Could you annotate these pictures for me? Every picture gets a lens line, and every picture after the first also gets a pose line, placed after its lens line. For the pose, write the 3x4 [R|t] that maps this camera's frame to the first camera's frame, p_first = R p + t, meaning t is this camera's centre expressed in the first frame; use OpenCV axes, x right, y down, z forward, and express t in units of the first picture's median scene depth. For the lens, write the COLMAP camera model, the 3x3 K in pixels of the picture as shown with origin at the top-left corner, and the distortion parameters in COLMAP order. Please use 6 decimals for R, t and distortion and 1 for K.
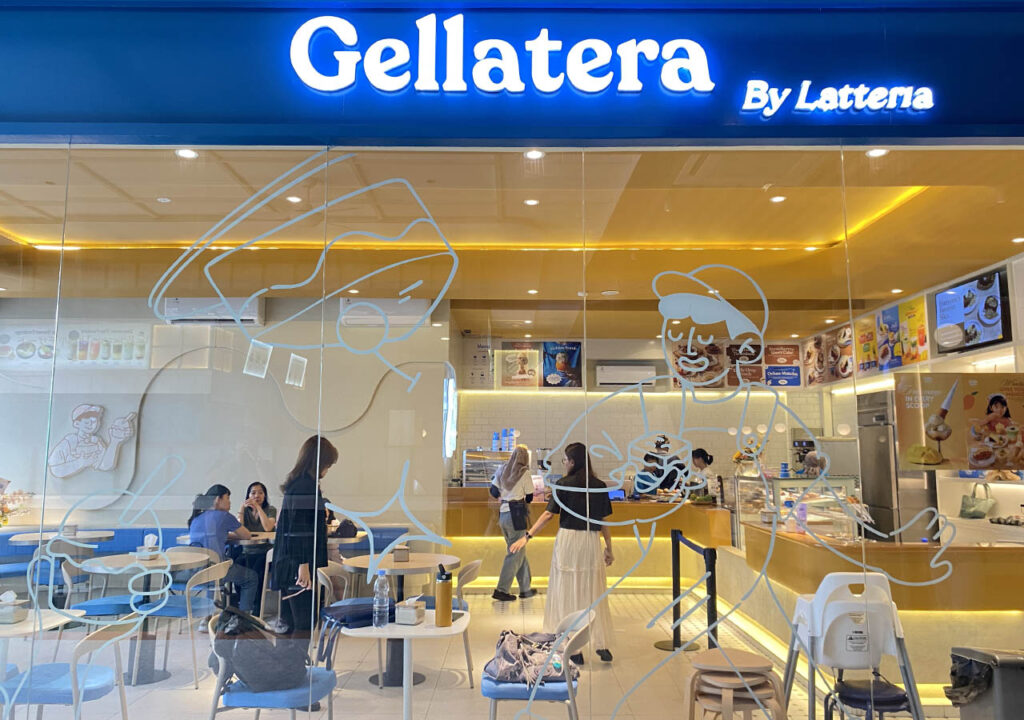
lens RADIAL K [[920.5, 0, 512.0], [0, 920.5, 360.0], [0, 0, 1]] dist [0.092406, -0.001187]
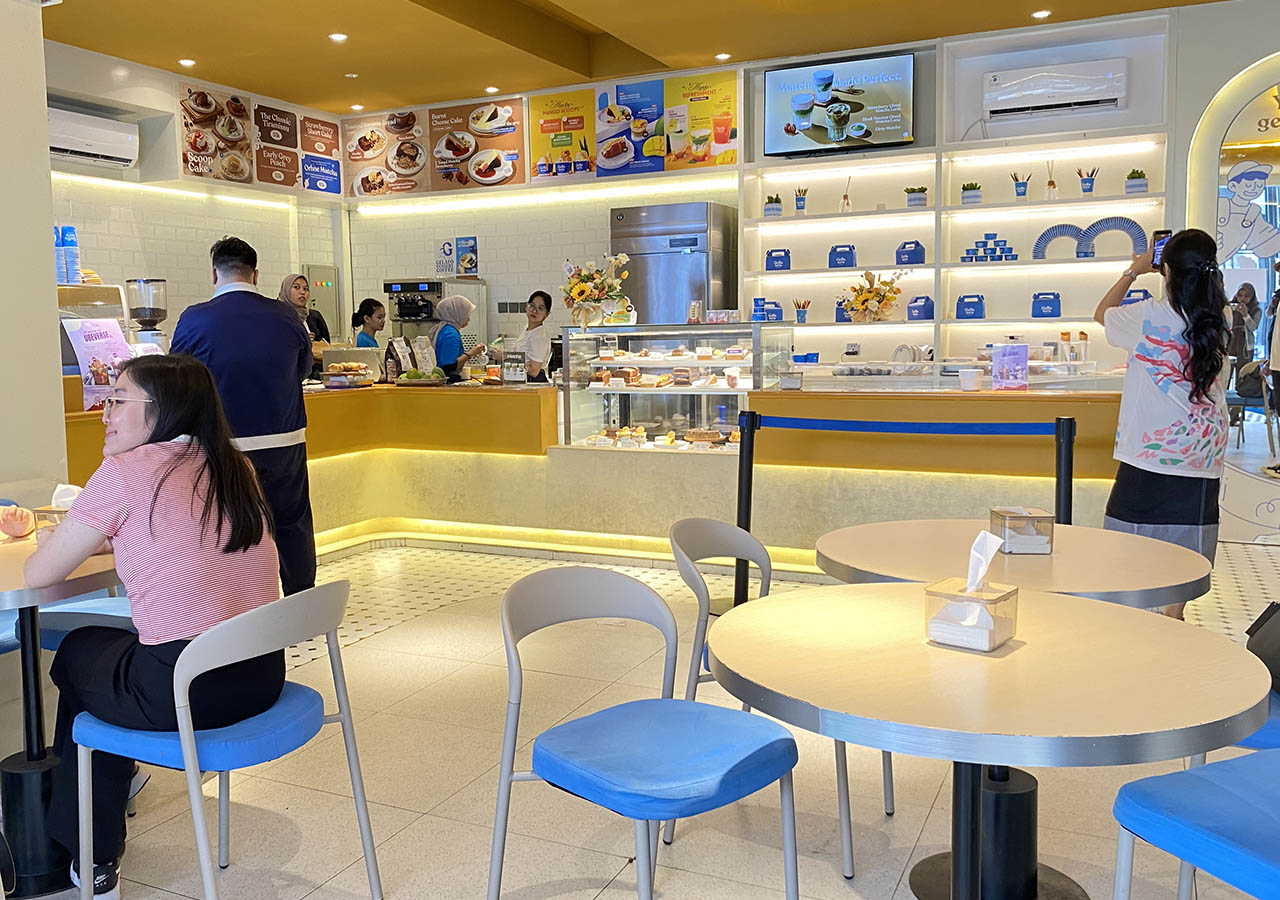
lens RADIAL K [[1150.6, 0, 640.0], [0, 1150.6, 450.0], [0, 0, 1]] dist [0.092406, -0.001187]
pose [[0.458965, -0.102768, 0.882491, -0.313039], [-0.072090, 0.985705, 0.152280, 0.067344], [-0.885525, -0.133510, 0.444995, 0.492741]]
